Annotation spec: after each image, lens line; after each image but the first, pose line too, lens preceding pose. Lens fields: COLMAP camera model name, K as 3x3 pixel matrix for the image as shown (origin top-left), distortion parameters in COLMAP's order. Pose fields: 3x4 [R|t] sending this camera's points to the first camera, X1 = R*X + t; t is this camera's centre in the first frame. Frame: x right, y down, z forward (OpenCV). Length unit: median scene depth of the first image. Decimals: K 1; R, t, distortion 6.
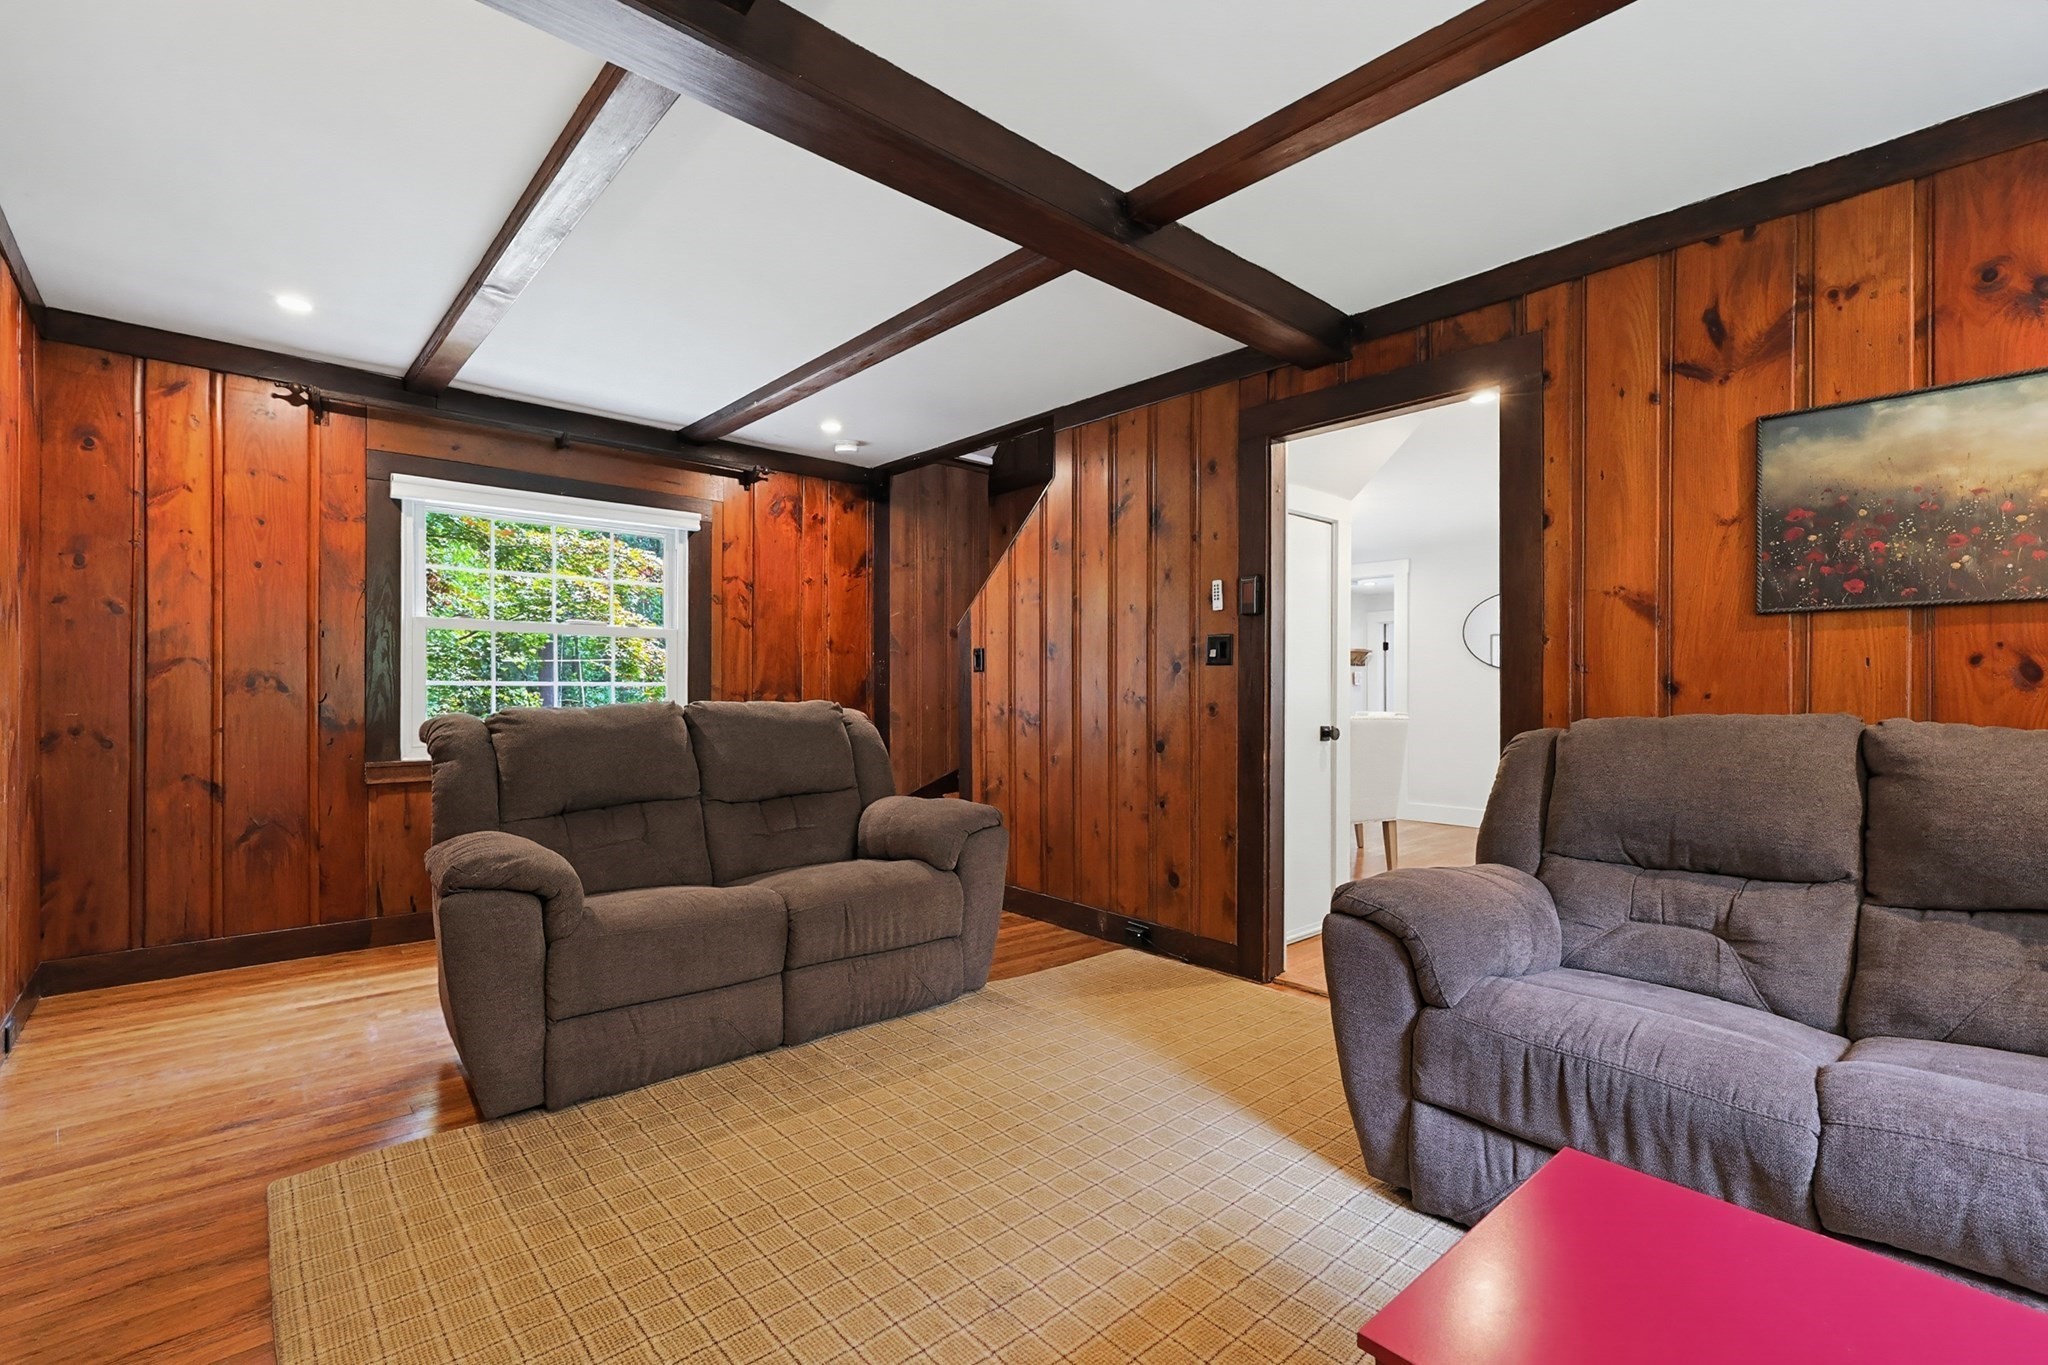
lens RADIAL K [[911.4, 0, 1024.0], [0, 911.4, 682.5], [0, 0, 1]] dist [0.001740, -0.000024]
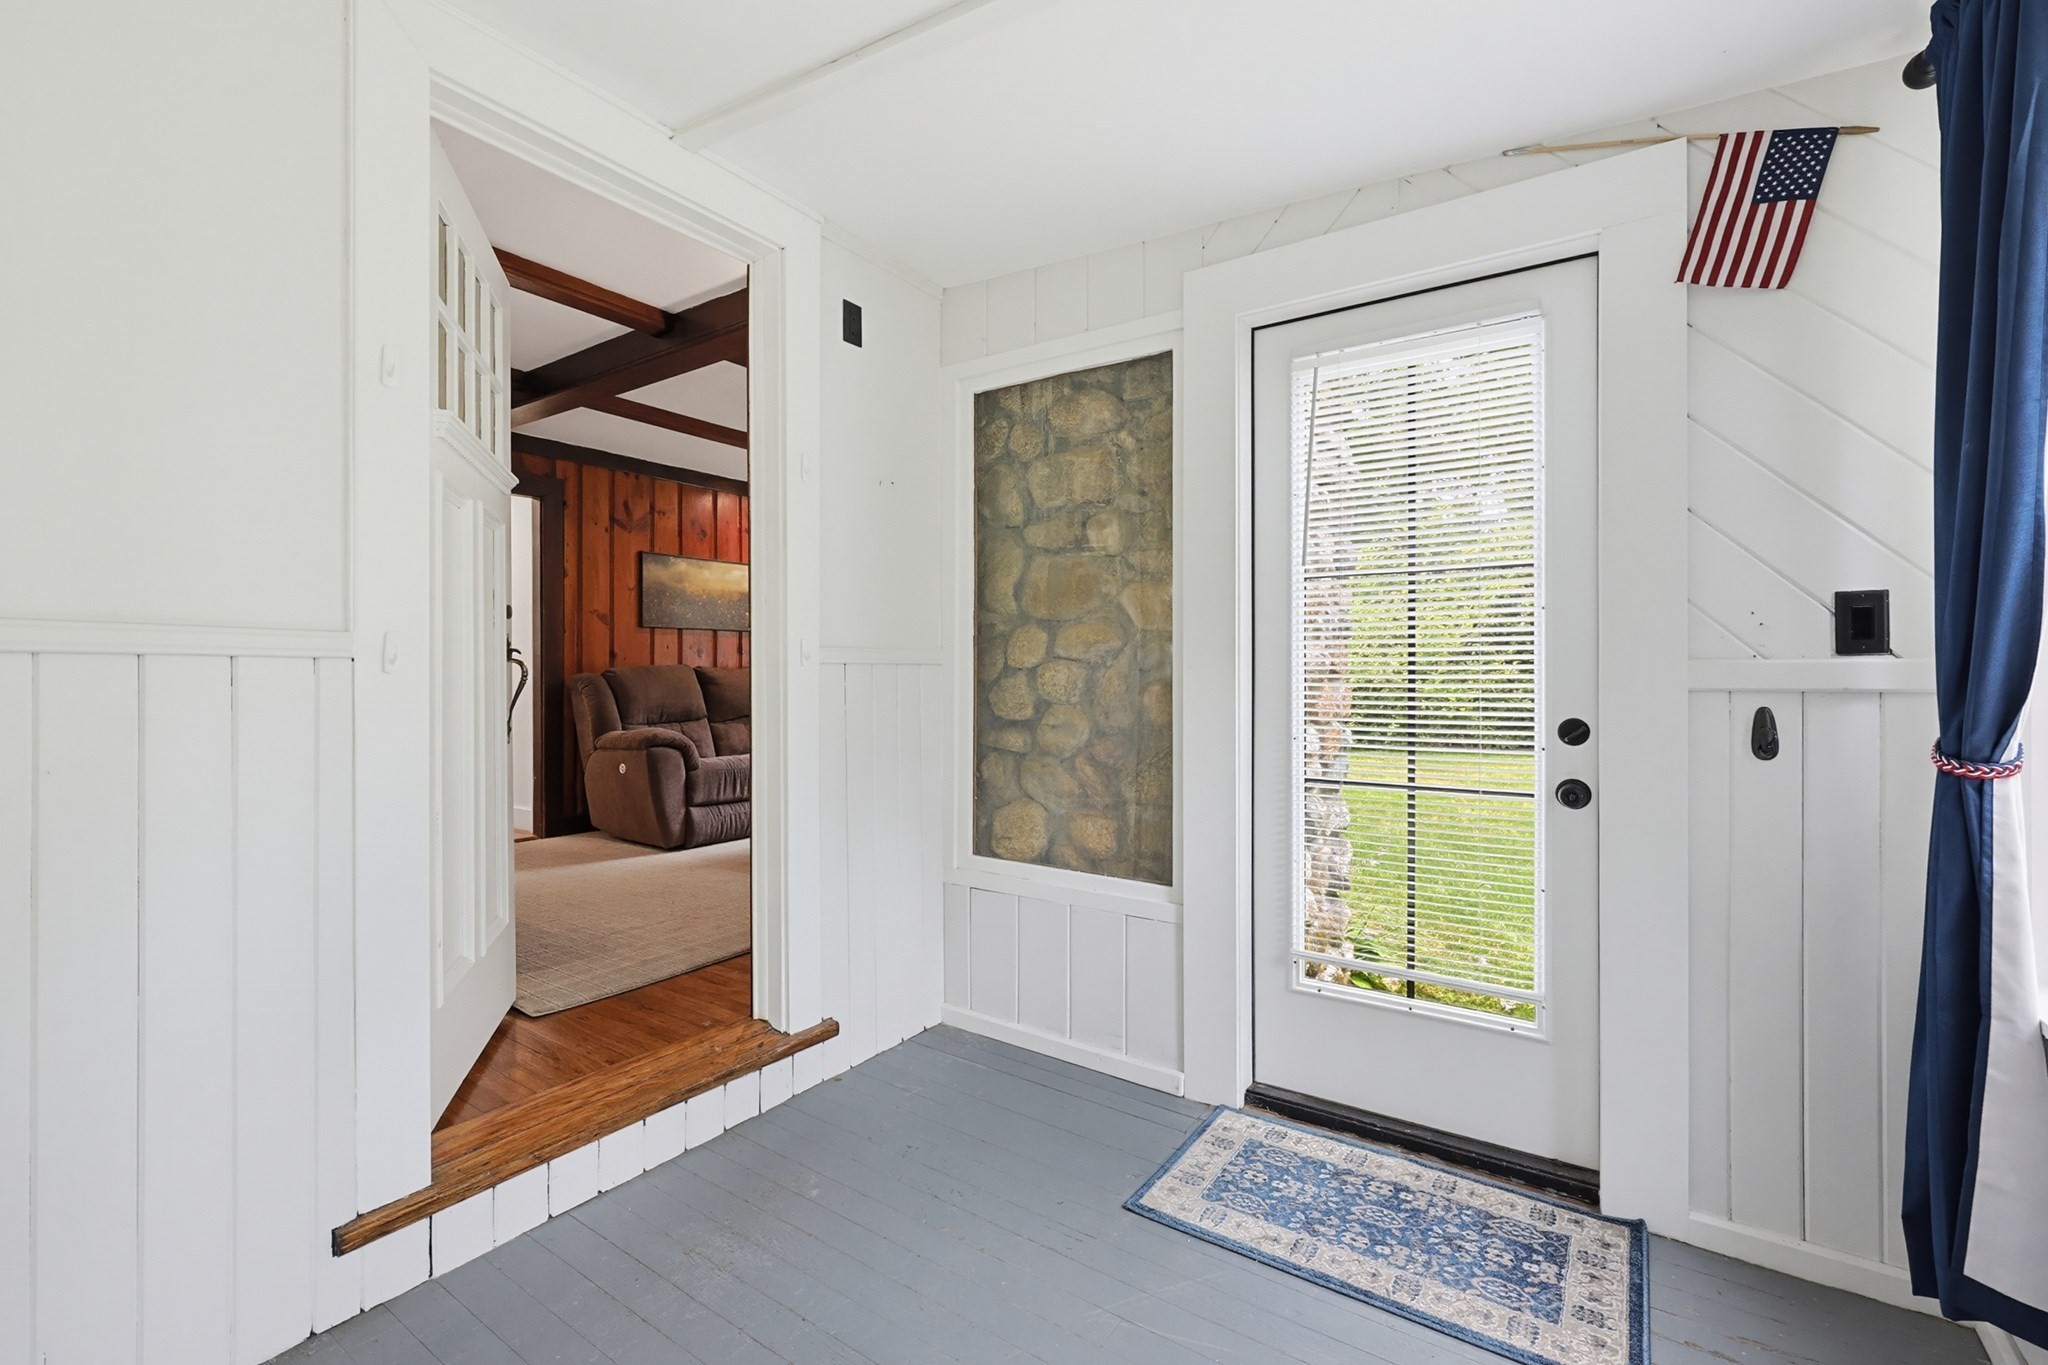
lens RADIAL K [[880.0, 0, 1025.8], [0, 880.0, 676.8], [0, 0, 1]] dist [0.000305, -0.000114]
pose [[-0.234242, -0.010636, 0.972120, -1.230508], [-0.014904, 0.999862, 0.007349, 0.021319], [-0.972064, -0.012767, -0.234368, 0.340194]]
